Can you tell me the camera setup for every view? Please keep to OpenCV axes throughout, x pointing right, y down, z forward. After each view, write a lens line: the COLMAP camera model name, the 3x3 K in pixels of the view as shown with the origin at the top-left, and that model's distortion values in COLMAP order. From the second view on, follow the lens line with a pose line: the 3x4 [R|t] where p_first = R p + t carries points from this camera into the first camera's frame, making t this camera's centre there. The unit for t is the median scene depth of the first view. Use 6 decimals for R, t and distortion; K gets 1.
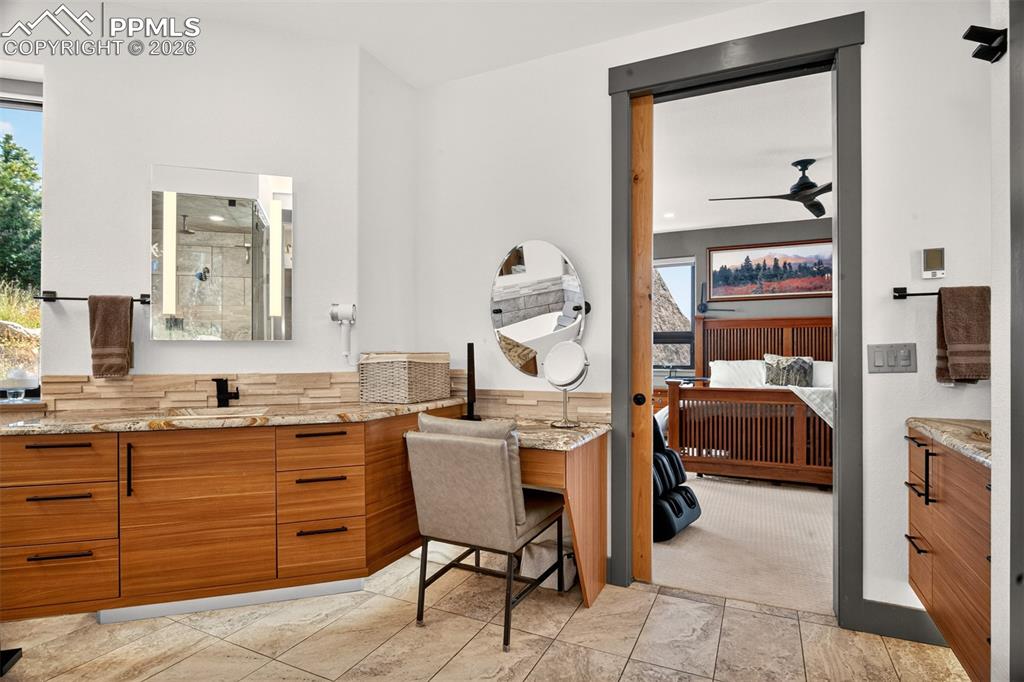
lens RADIAL K [[522.8, 0, 513.9], [0, 522.8, 345.9], [0, 0, 1]] dist [-0.027993, -0.000471]
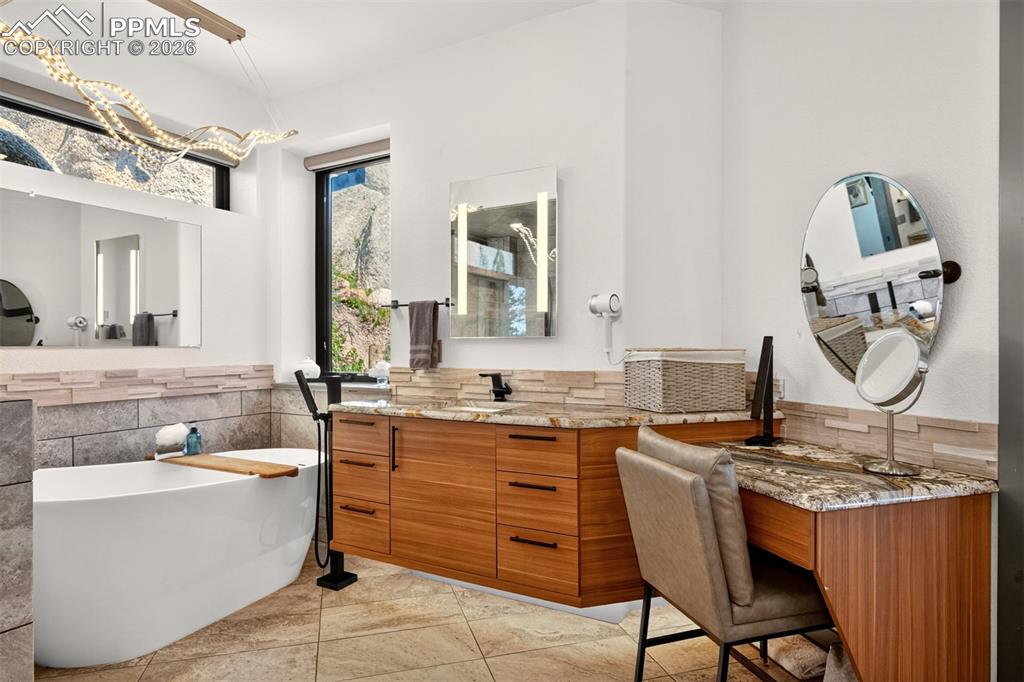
lens RADIAL K [[572.1, 0, 505.2], [0, 572.1, 343.0], [0, 0, 1]] dist [-0.025813, -0.000895]
pose [[0.665350, -0.005180, -0.746514, 0.336006], [0.008249, 0.999966, 0.000414, 0.000414], [0.746486, -0.006433, 0.665370, 0.268687]]
